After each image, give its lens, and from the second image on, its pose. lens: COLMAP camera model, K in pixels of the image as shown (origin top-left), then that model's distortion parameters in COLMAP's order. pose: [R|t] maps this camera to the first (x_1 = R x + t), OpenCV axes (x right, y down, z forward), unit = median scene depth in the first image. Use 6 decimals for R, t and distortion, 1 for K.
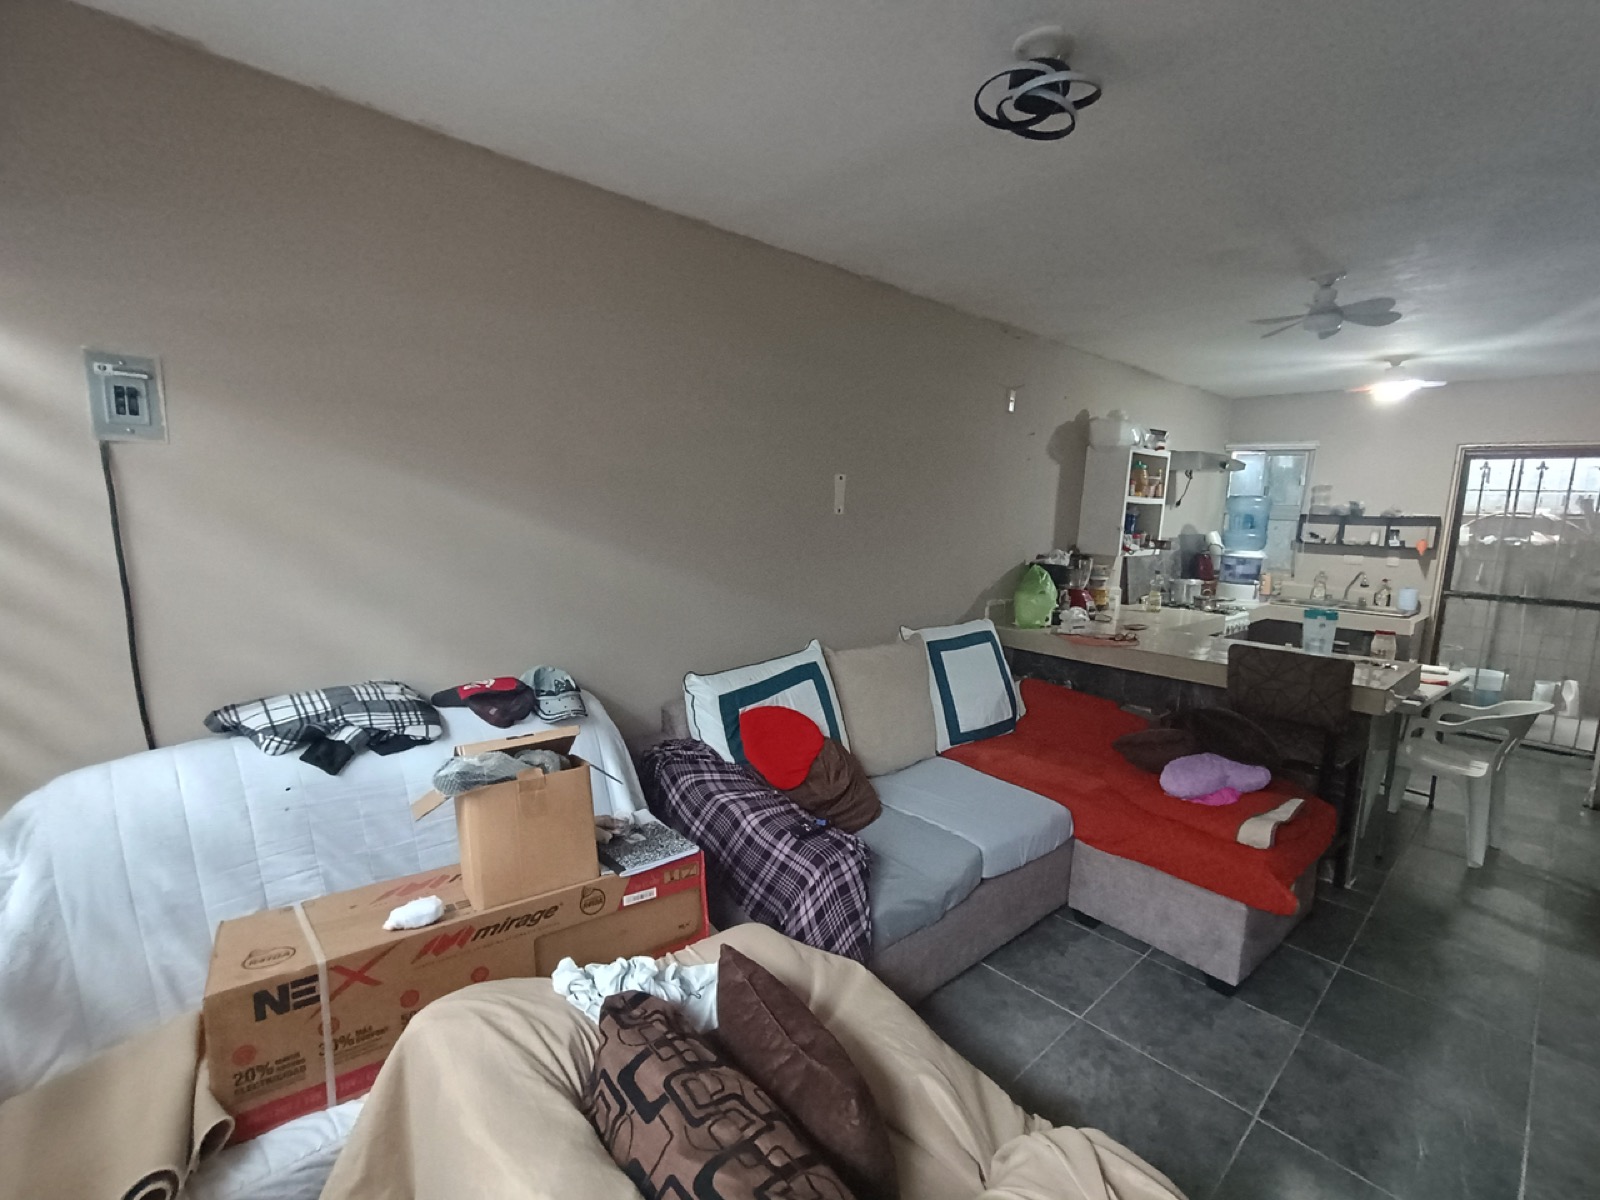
lens RADIAL K [[732.0, 0, 797.8], [0, 732.0, 603.0], [0, 0, 1]] dist [-0.001200, 0.001244]
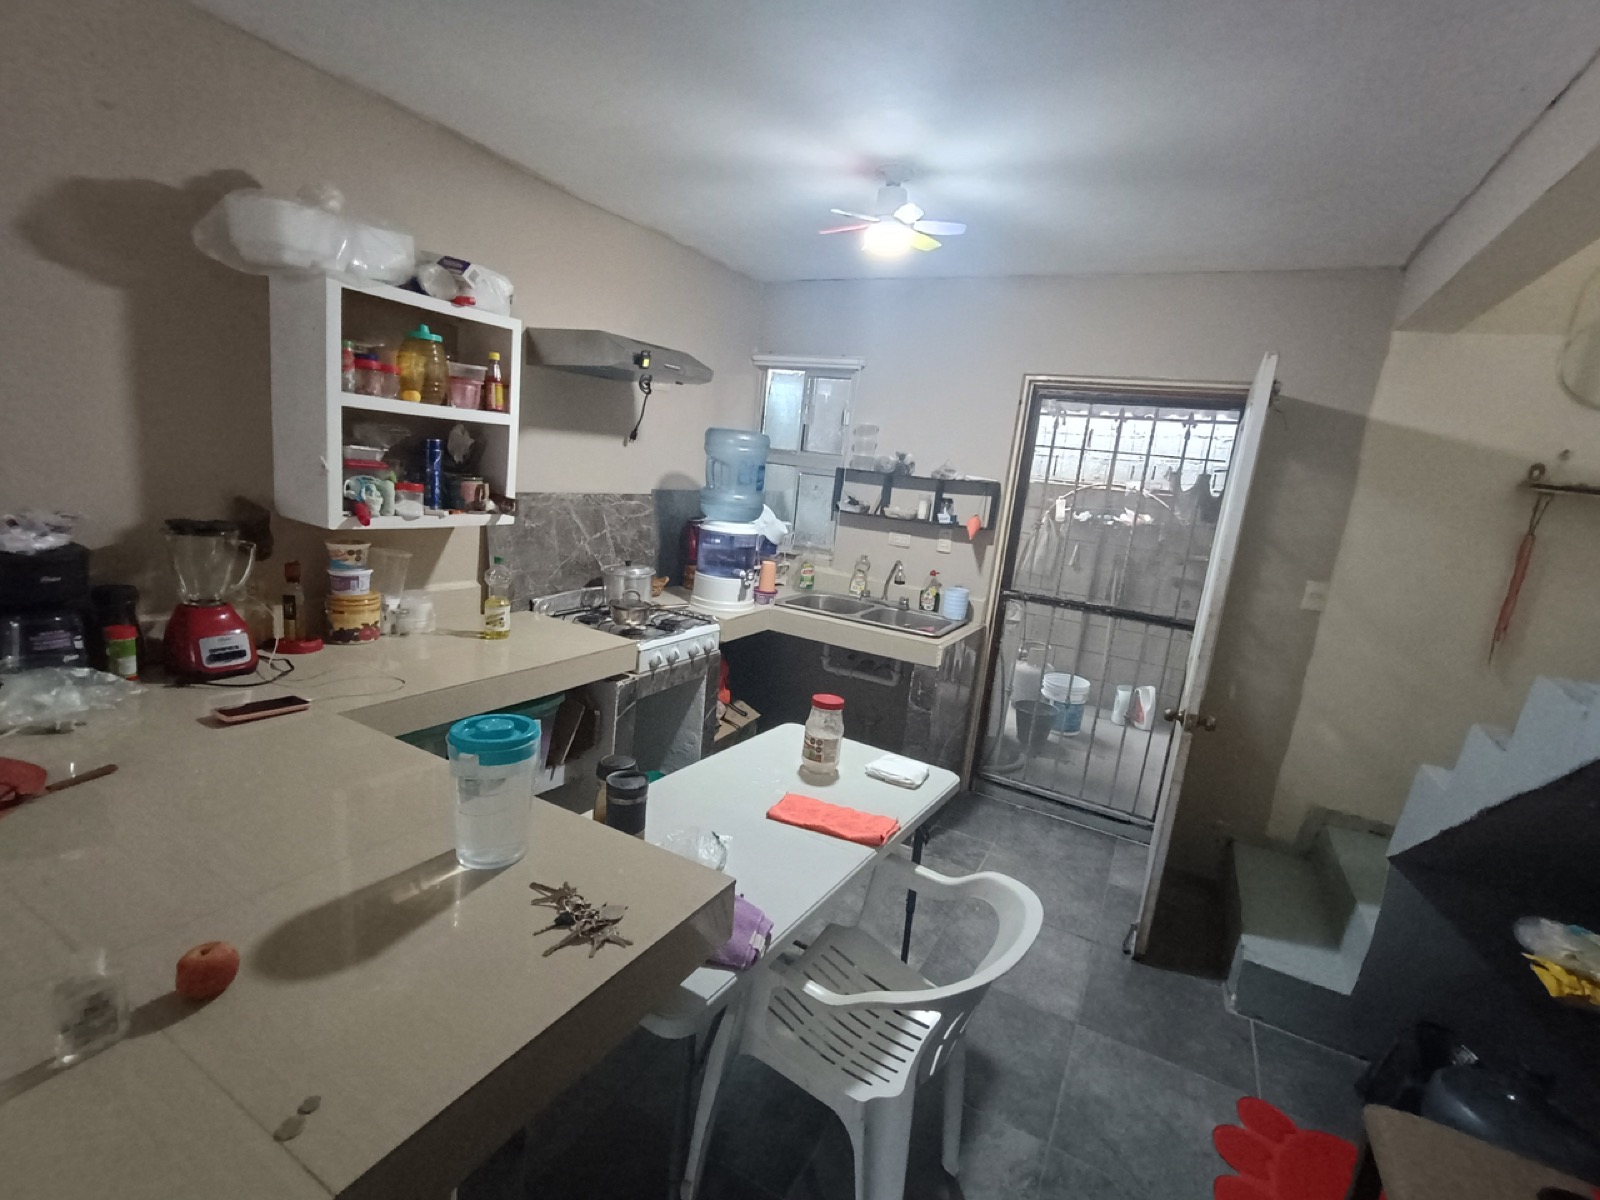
lens RADIAL K [[732.0, 0, 798.3], [0, 732.0, 602.2], [0, 0, 1]] dist [-0.001200, 0.001244]
pose [[0.944617, 0.002218, 0.328167, 0.462645], [-0.026097, 0.997318, 0.068378, -0.046940], [-0.327135, -0.073155, 0.942142, 0.400423]]
